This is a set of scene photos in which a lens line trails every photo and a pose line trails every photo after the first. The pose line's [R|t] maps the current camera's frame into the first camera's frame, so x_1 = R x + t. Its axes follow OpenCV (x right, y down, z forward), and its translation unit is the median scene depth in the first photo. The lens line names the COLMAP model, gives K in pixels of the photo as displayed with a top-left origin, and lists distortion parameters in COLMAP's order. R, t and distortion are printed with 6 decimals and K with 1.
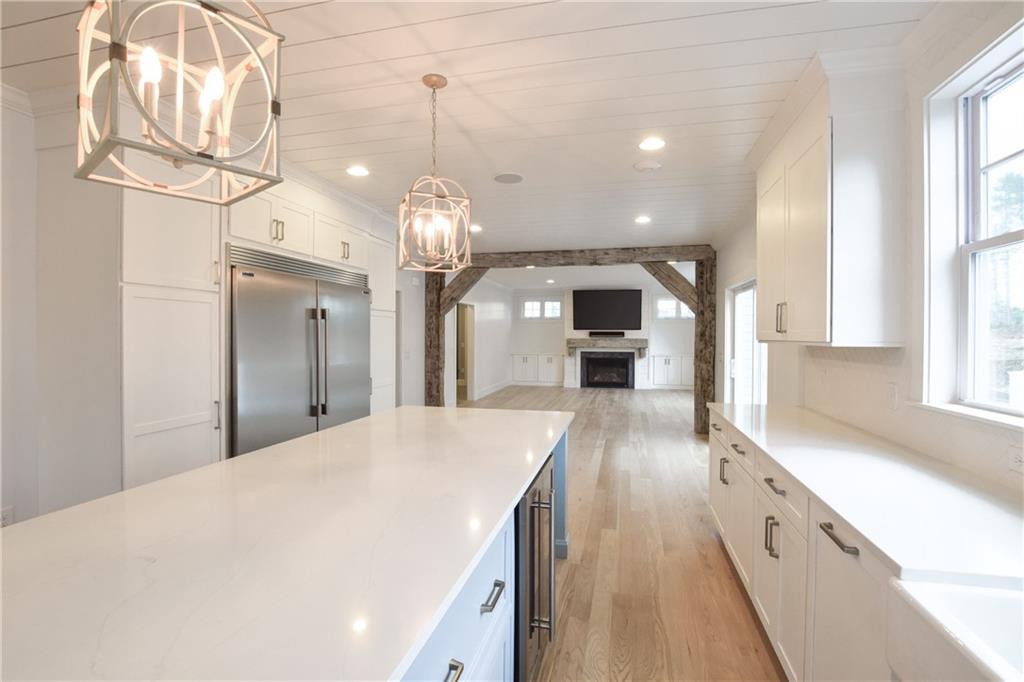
lens RADIAL K [[468.2, 0, 496.7], [0, 468.2, 336.2], [0, 0, 1]] dist [-0.029092, 0.002607]
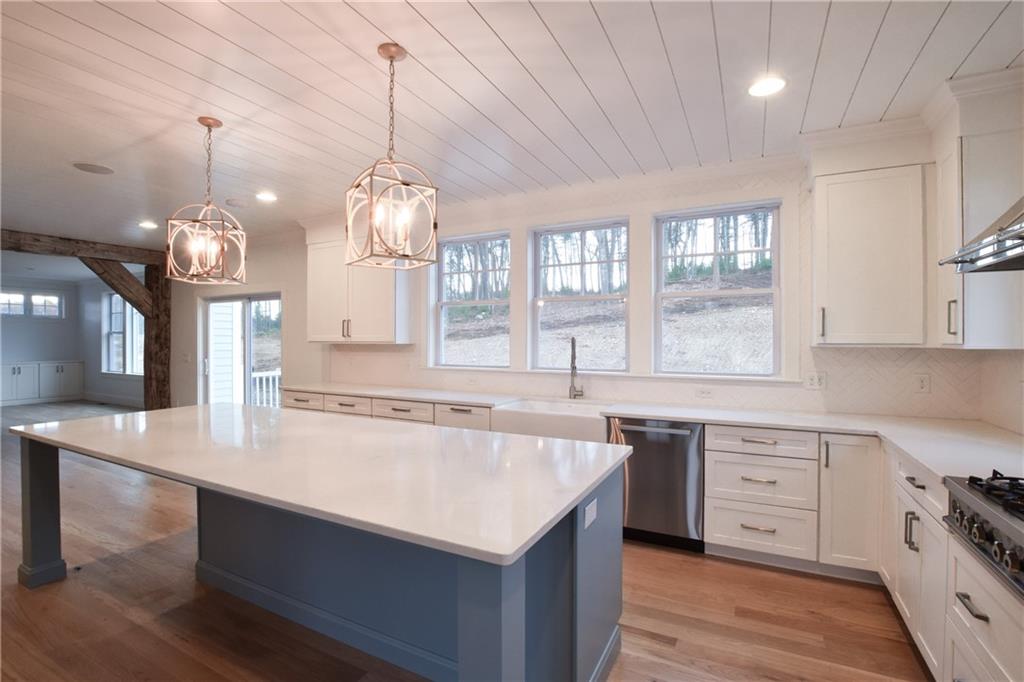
lens RADIAL K [[468.2, 0, 510.5], [0, 468.2, 338.6], [0, 0, 1]] dist [-0.029092, 0.002607]
pose [[0.217314, -0.005752, 0.976085, -0.213599], [0.003183, 0.999981, 0.005184, -0.001901], [-0.976096, 0.001981, 0.217329, 0.003222]]
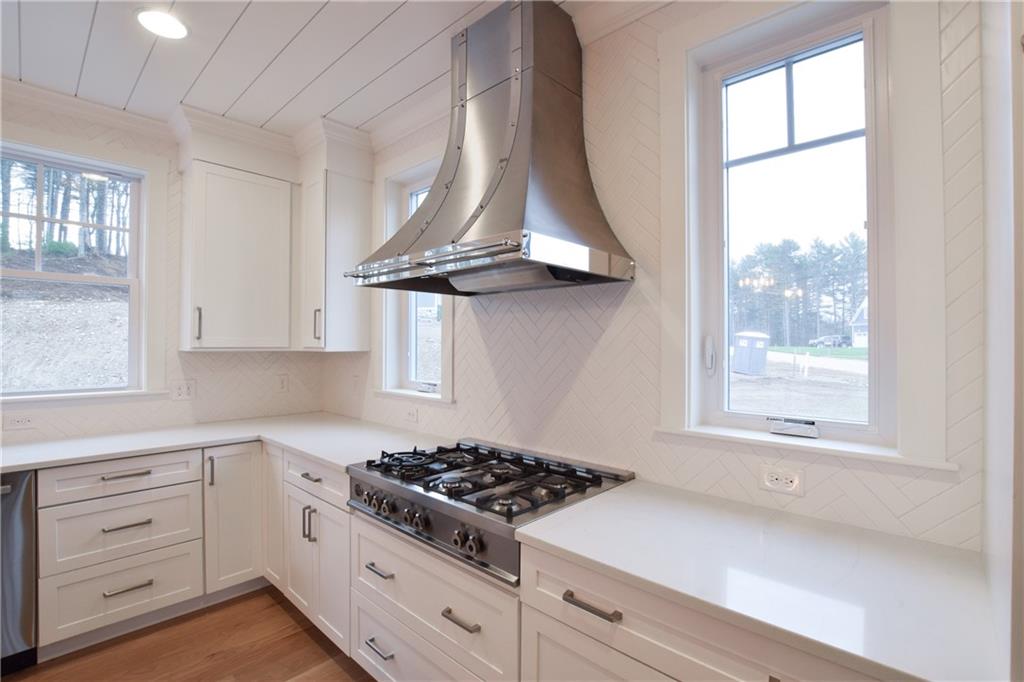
lens RADIAL K [[468.2, 0, 515.3], [0, 468.2, 343.2], [0, 0, 1]] dist [-0.029092, 0.002607]
pose [[-0.884296, -0.009113, 0.466838, -0.173125], [-0.008619, 0.999958, 0.003193, -0.001569], [-0.466848, -0.001201, -0.884337, 0.018434]]
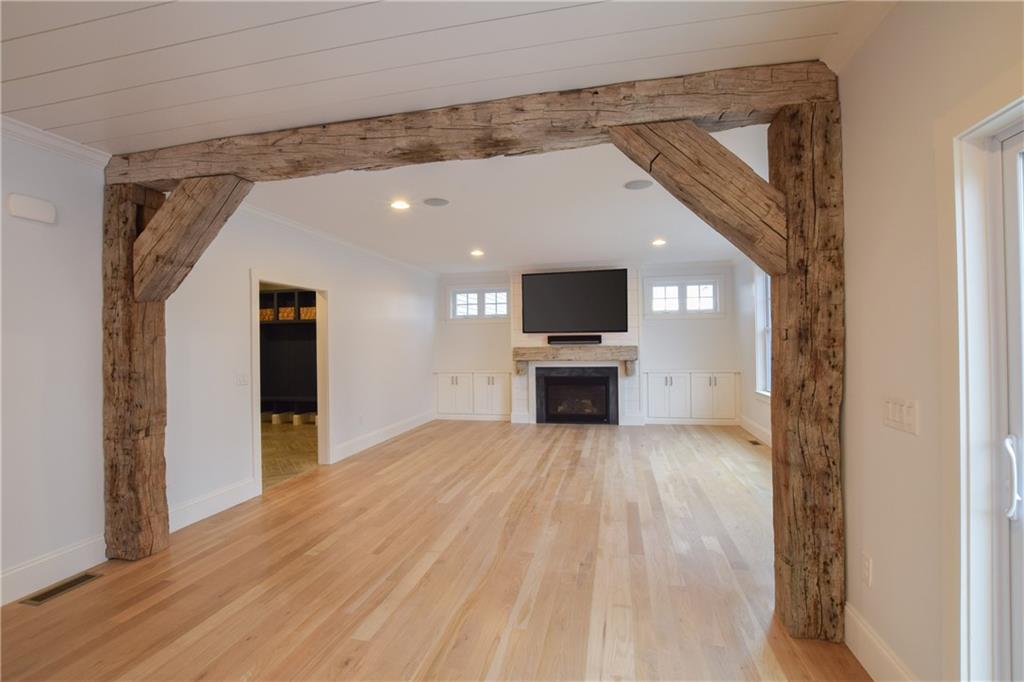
lens RADIAL K [[469.6, 0, 519.3], [0, 469.6, 339.2], [0, 0, 1]] dist [-0.027193, -0.000836]
pose [[0.997608, -0.017554, 0.066857, 0.120881], [0.018232, 0.999788, -0.009542, -0.000268], [-0.066675, 0.010739, 0.997717, 0.375823]]
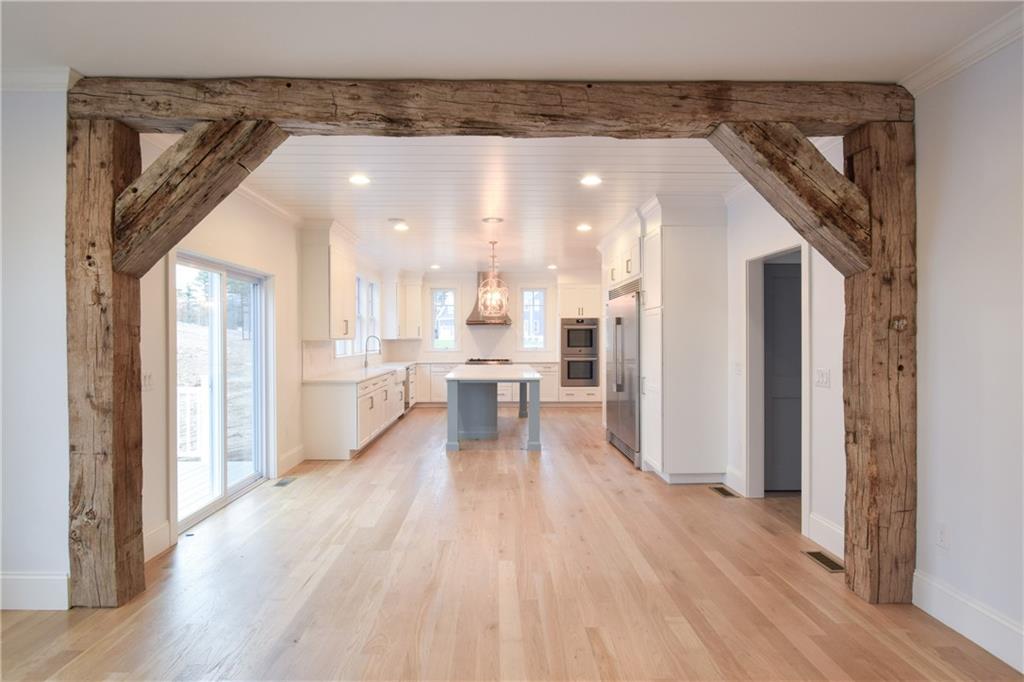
lens RADIAL K [[589.0, 0, 509.5], [0, 589.0, 339.4], [0, 0, 1]] dist [-0.006125, 0.001469]
pose [[-0.956487, 0.000256, -0.291776, 0.156154], [-0.000895, 0.999992, 0.003809, 0.000082], [0.291775, 0.003905, -0.956479, 0.868515]]
